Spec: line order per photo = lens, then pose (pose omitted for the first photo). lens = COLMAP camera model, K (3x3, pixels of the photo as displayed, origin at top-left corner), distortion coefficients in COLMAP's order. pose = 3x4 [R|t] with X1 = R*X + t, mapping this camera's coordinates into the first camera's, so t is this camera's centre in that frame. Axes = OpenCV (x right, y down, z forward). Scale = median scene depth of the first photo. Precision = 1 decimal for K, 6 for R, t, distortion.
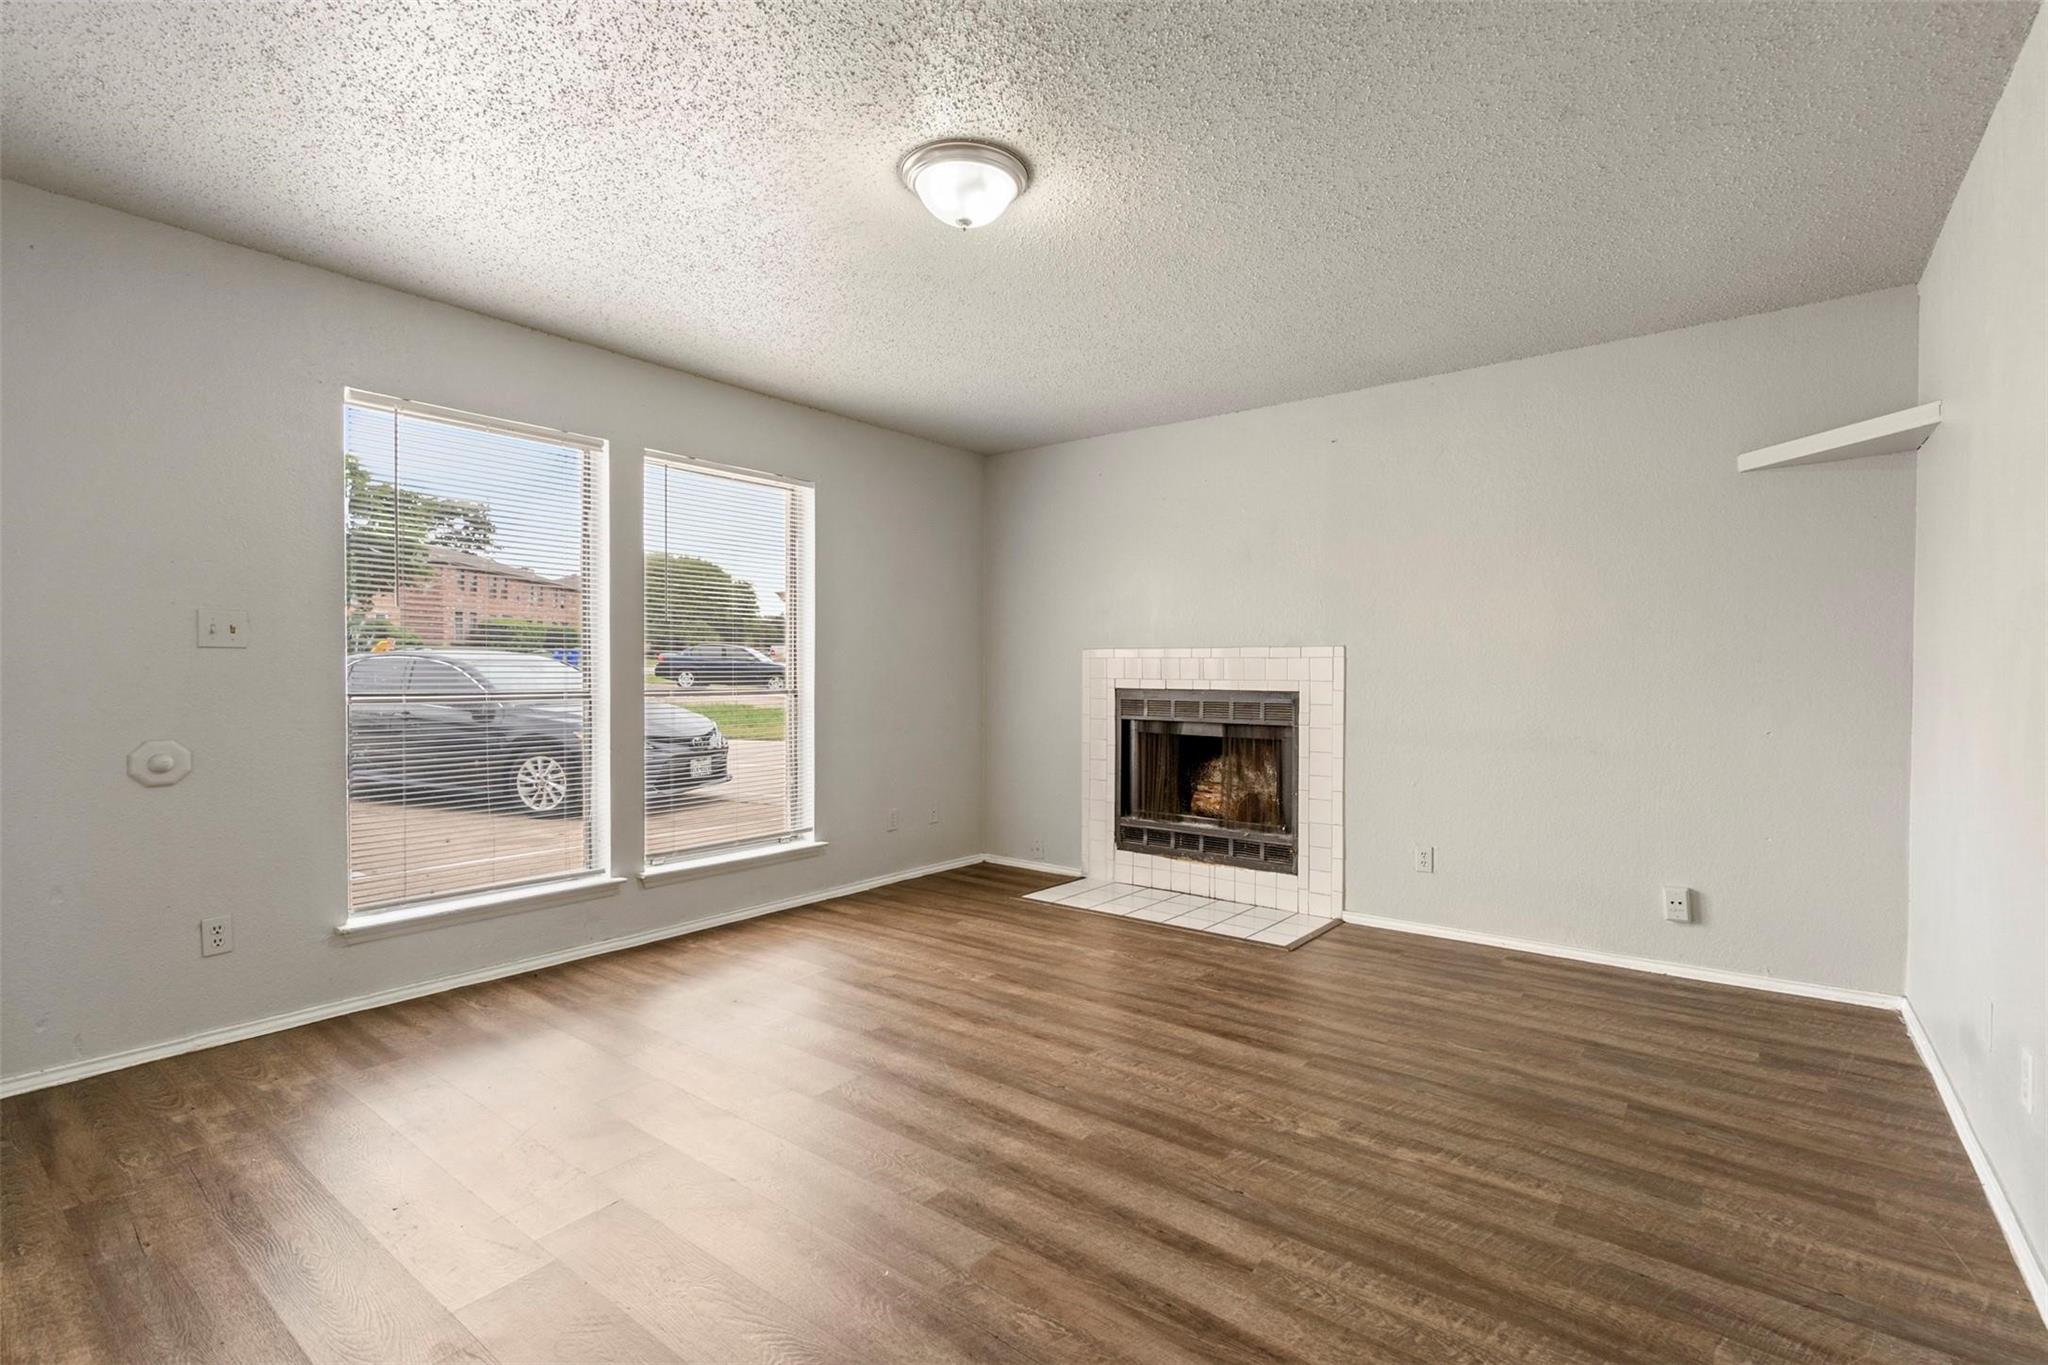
lens RADIAL K [[924.3, 0, 1033.7], [0, 924.3, 687.3], [0, 0, 1]] dist [-0.009219, 0.007118]
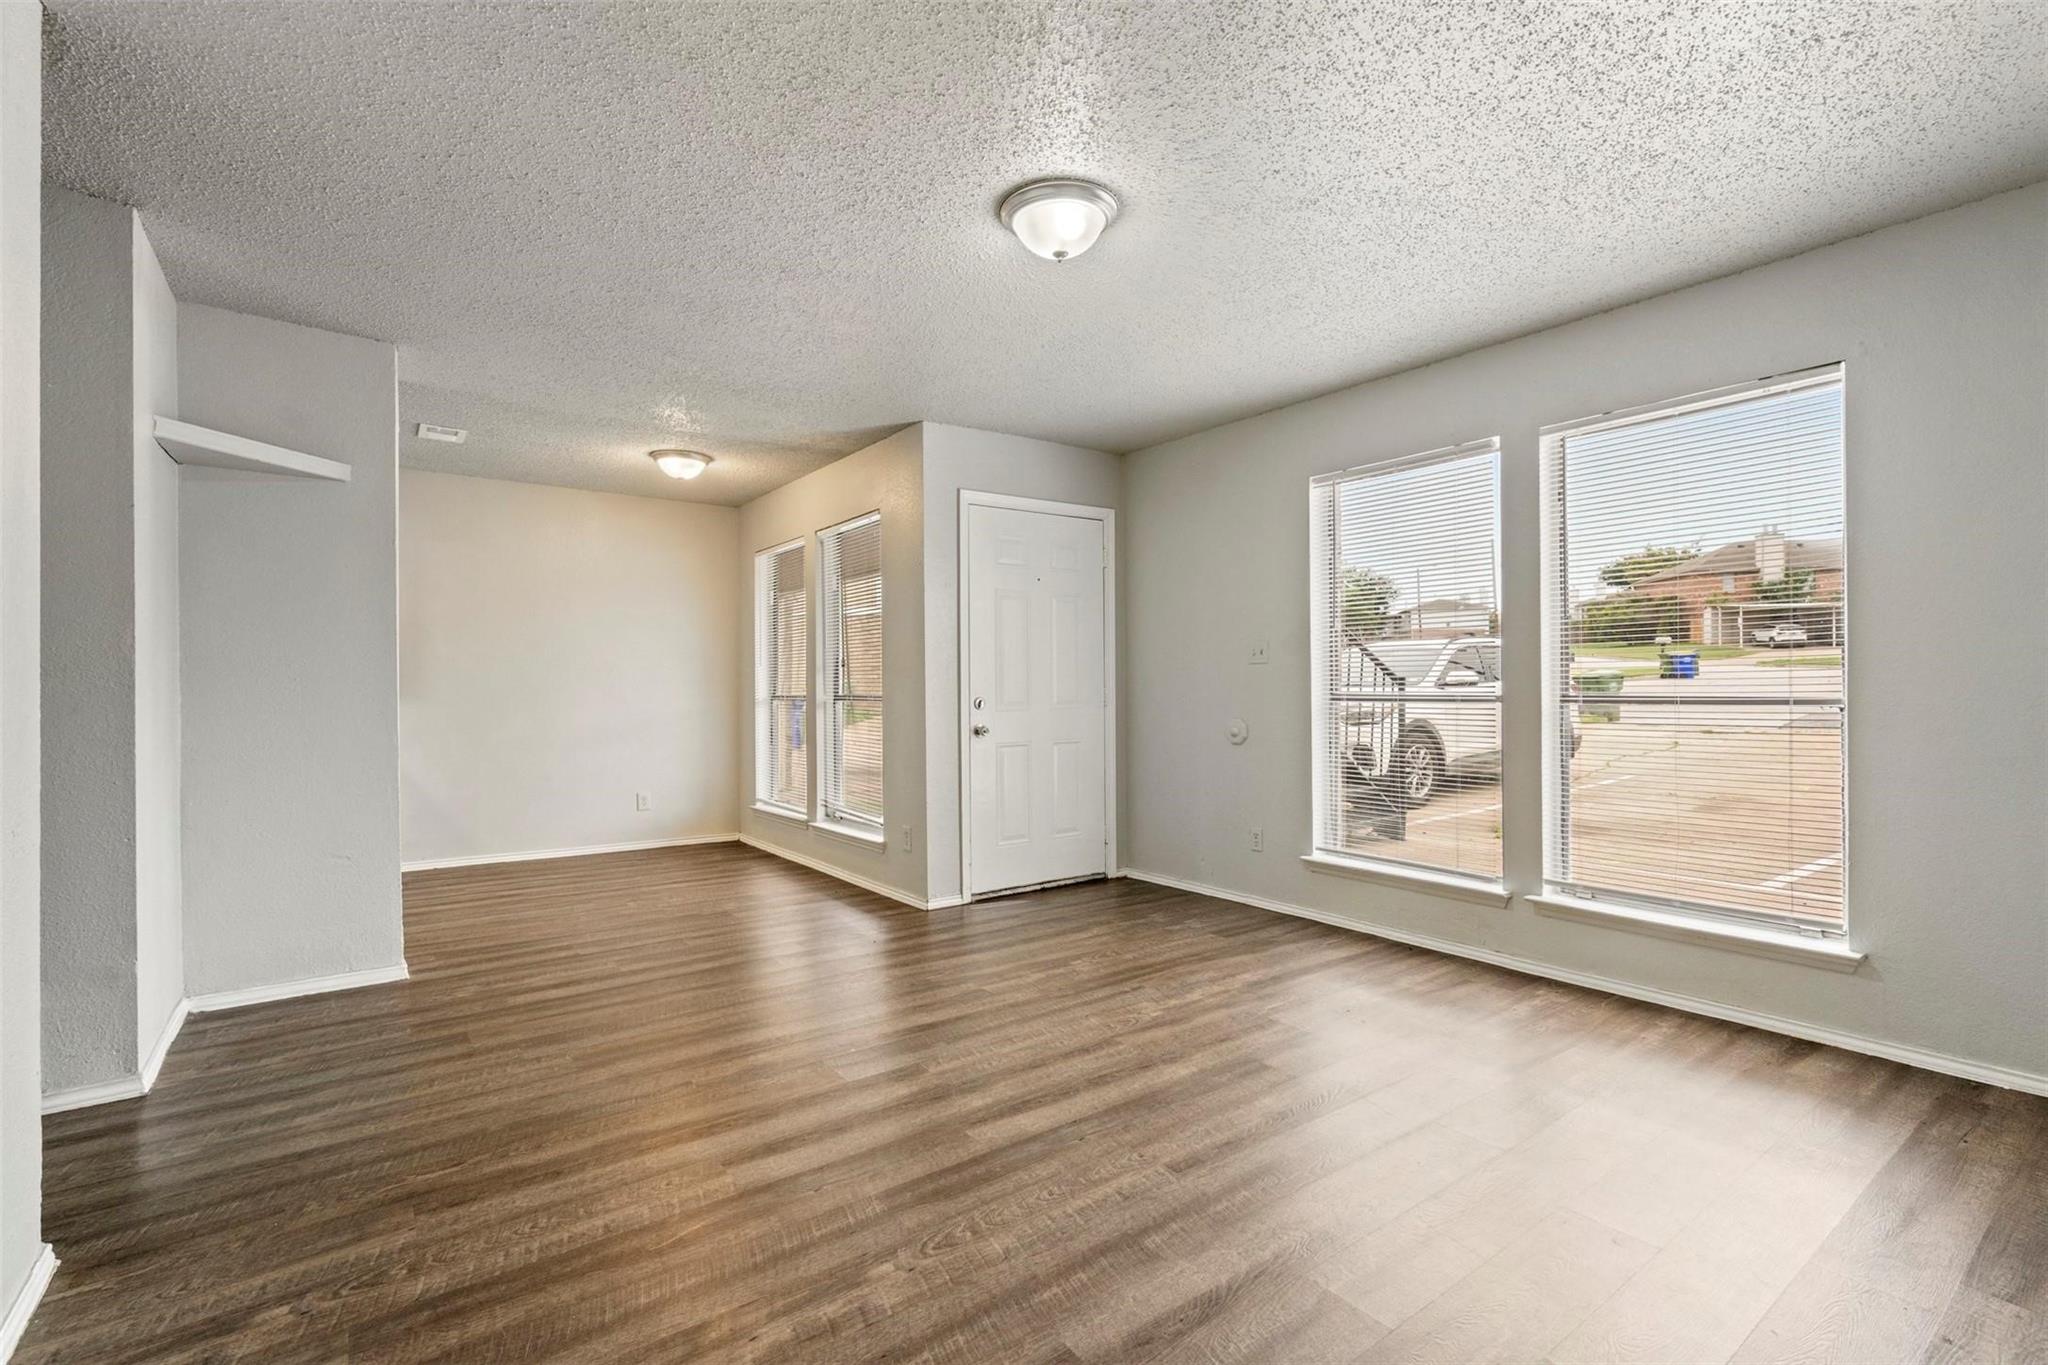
lens RADIAL K [[924.3, 0, 1033.7], [0, 924.3, 687.3], [0, 0, 1]] dist [-0.009219, 0.007118]
pose [[-0.270090, 0.004425, -0.962825, 0.687707], [-0.005617, 0.999965, 0.006171, -0.007614], [0.962819, 0.007075, -0.270056, 0.910090]]
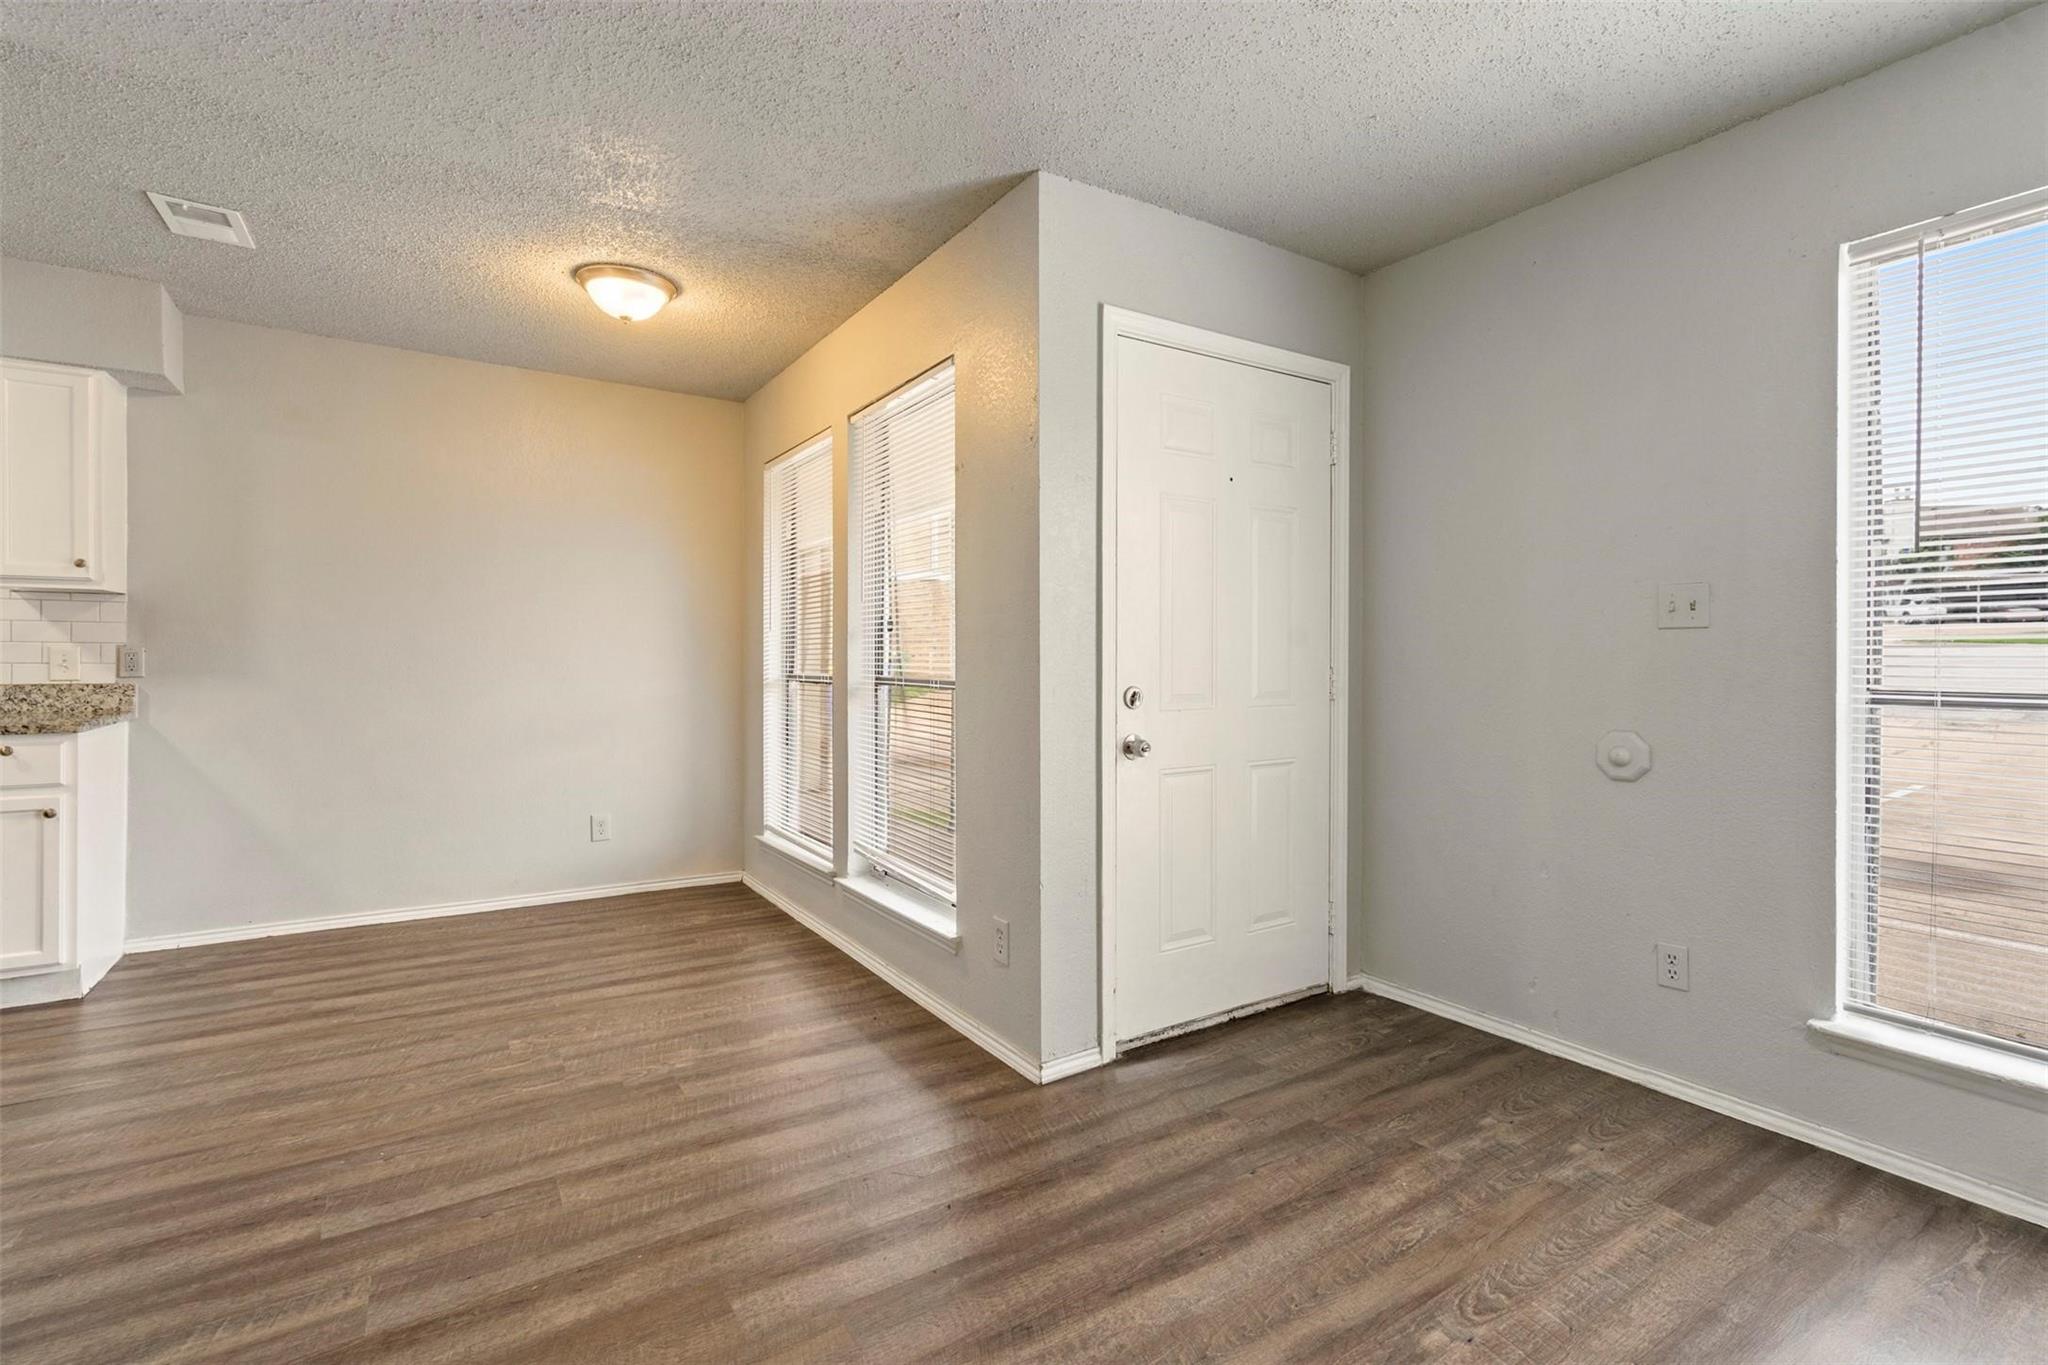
lens RADIAL K [[924.3, 0, 1033.7], [0, 924.3, 687.3], [0, 0, 1]] dist [-0.009219, 0.007118]
pose [[-0.323244, 0.029291, -0.945862, 0.088925], [-0.014620, 0.999247, 0.035940, -0.009286], [0.946203, 0.025446, -0.322572, 0.608322]]
